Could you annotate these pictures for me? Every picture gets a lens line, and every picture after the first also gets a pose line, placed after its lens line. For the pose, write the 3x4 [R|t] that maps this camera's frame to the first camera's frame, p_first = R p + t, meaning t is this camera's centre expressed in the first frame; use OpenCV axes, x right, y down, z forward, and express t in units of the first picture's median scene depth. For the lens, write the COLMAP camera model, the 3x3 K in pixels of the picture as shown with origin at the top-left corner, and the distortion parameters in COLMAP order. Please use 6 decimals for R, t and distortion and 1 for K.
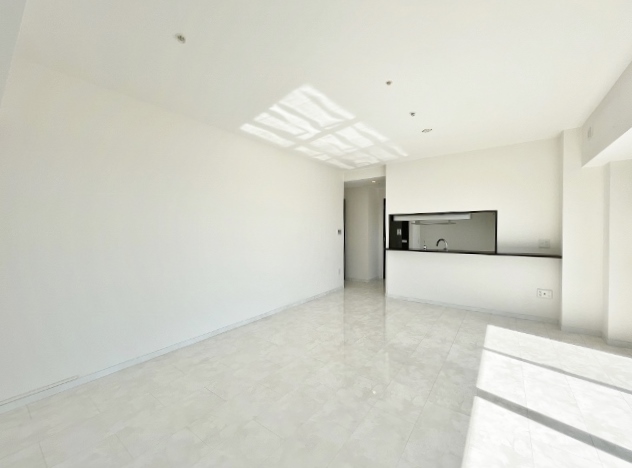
lens RADIAL K [[252.0, 0, 311.8], [0, 252.0, 230.6], [0, 0, 1]] dist [0.002119, 0.000866]
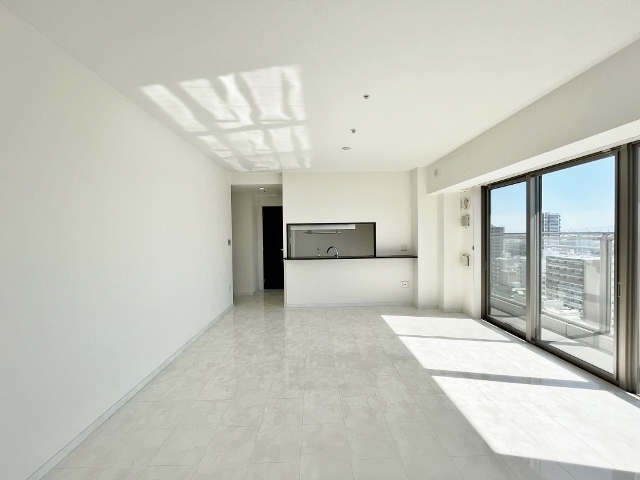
lens RADIAL K [[255.2, 0, 317.6], [0, 255.2, 238.9], [0, 0, 1]] dist [0.002119, 0.000866]
pose [[0.795542, -0.019381, 0.605588, -0.288565], [0.015563, 0.999812, 0.011553, -0.019835], [-0.605698, 0.000234, 0.795695, 0.185103]]
